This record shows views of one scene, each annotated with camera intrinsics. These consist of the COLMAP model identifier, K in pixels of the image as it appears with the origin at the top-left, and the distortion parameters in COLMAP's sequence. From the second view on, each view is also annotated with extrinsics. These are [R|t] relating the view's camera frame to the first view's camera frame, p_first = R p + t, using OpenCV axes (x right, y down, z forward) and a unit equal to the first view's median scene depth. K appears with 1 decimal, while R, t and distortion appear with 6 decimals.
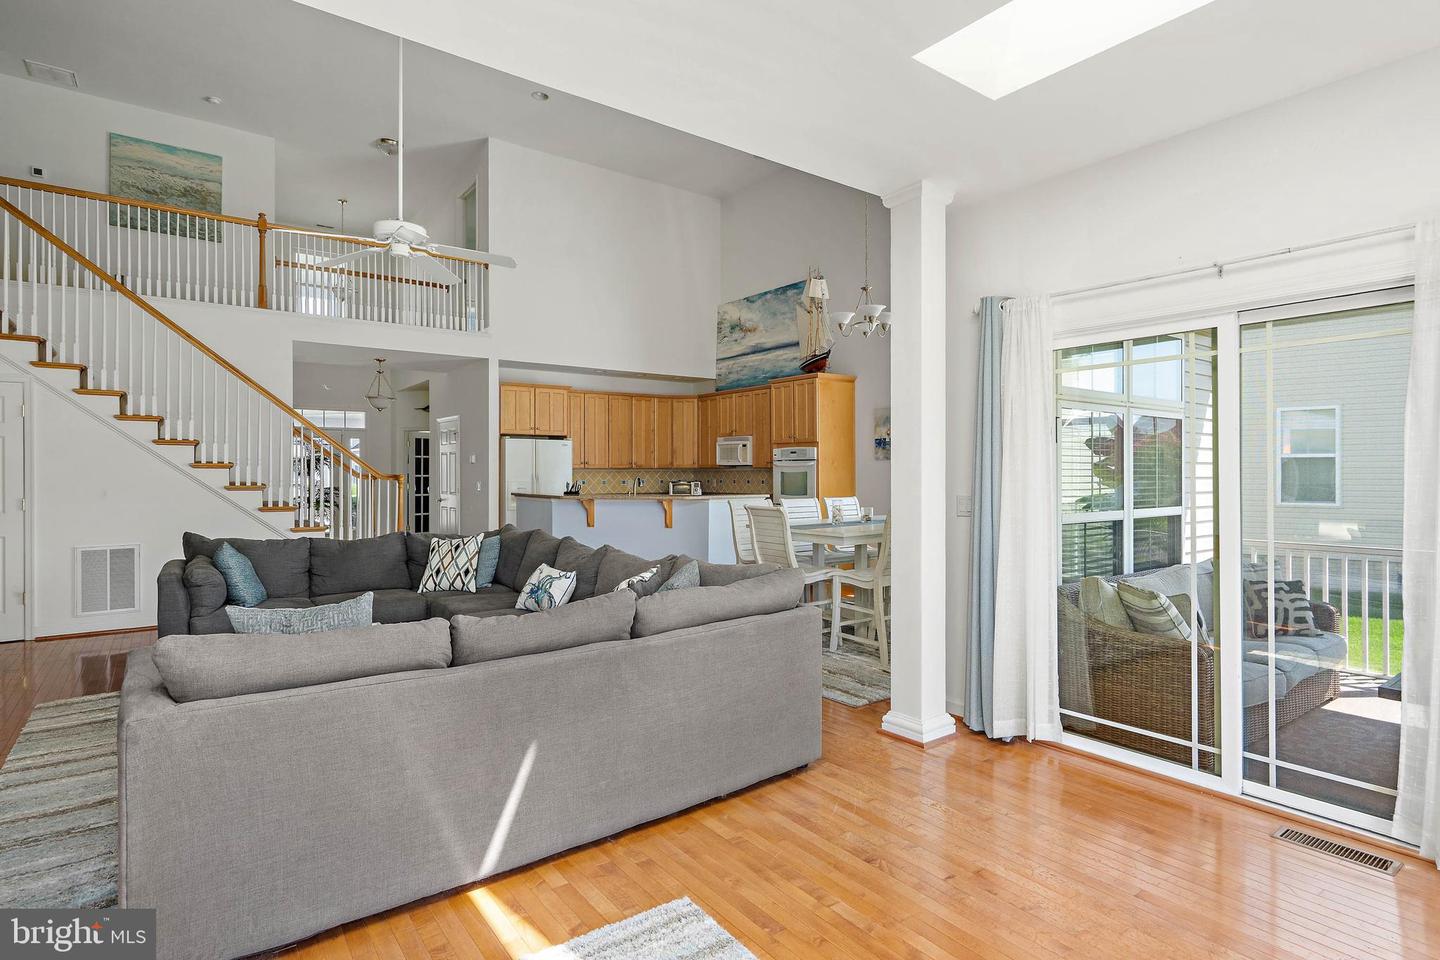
lens RADIAL K [[752.1, 0, 720.0], [0, 752.1, 480.0], [0, 0, 1]] dist [-0.001091, 0.000078]
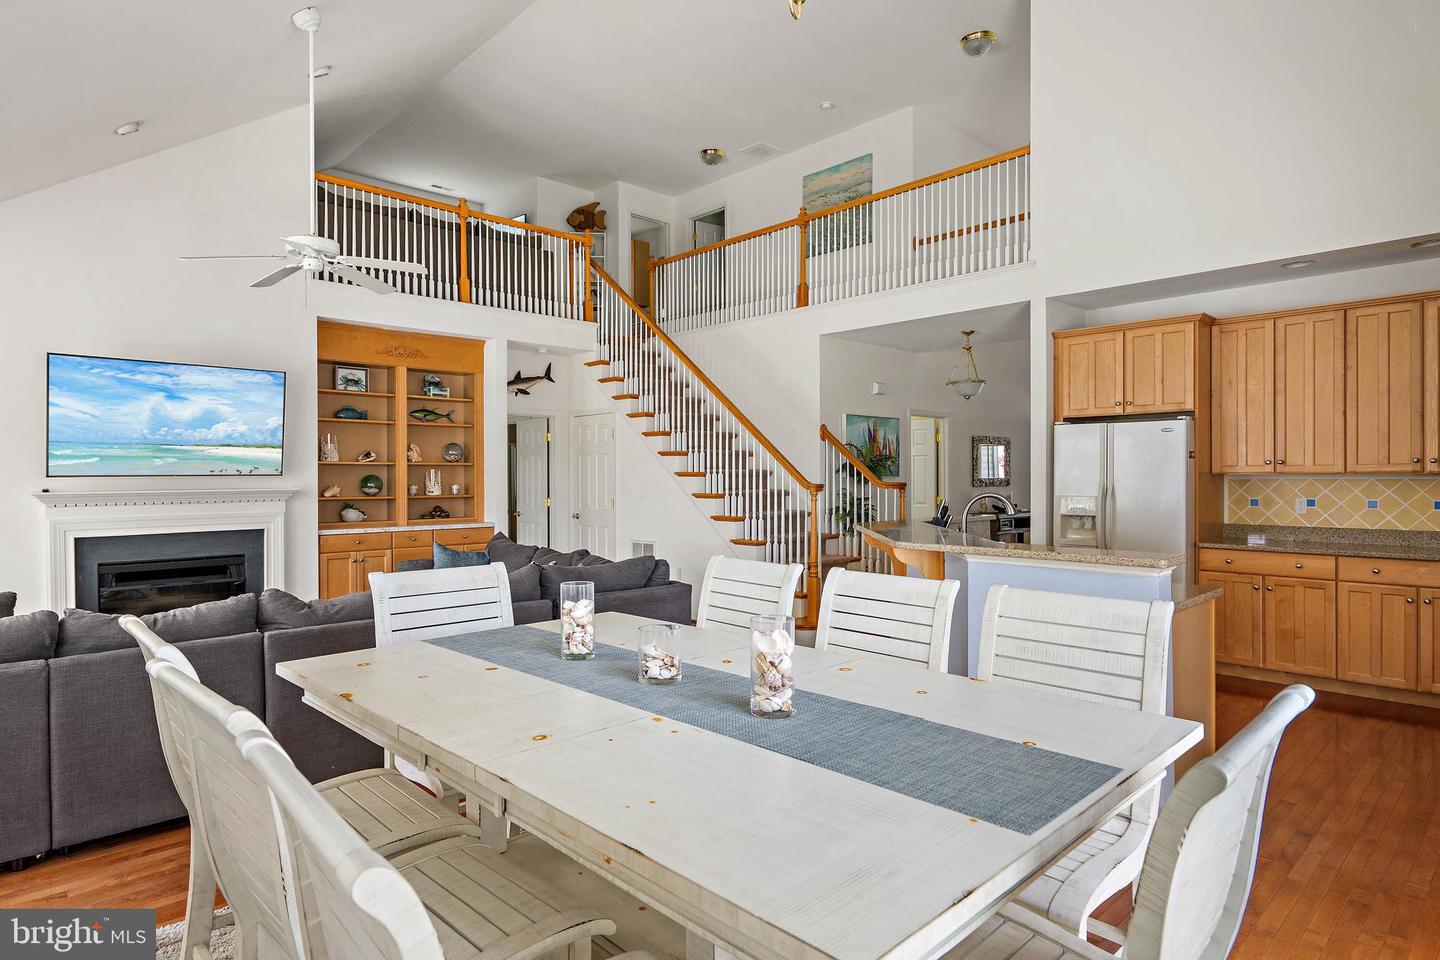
lens RADIAL K [[801.3, 0, 720.0], [0, 801.3, 480.0], [0, 0, 1]] dist [-0.001913, -0.000215]
pose [[0.129649, 0.008141, -0.991527, 0.327900], [-0.003398, 0.999964, 0.007766, -0.014909], [0.991554, 0.002362, 0.129672, 0.646940]]
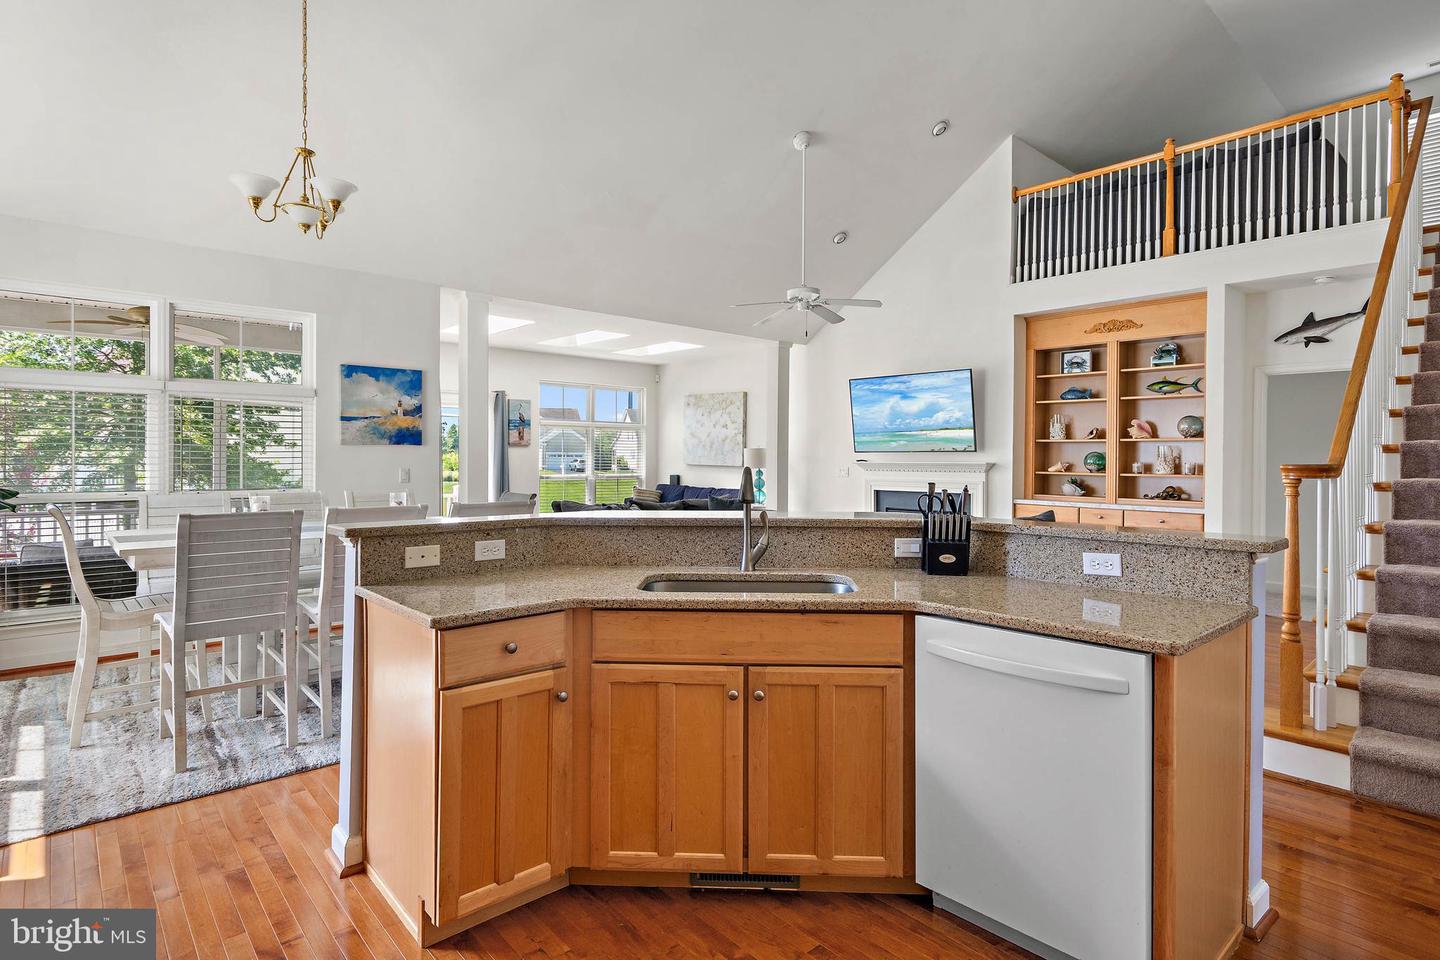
lens RADIAL K [[752.1, 0, 720.0], [0, 752.1, 480.0], [0, 0, 1]] dist [-0.001091, 0.000078]
pose [[-0.995072, -0.008527, -0.098783, -0.006061], [-0.011449, 0.999512, 0.029047, -0.003352], [0.098487, 0.030035, -0.994685, 1.076584]]
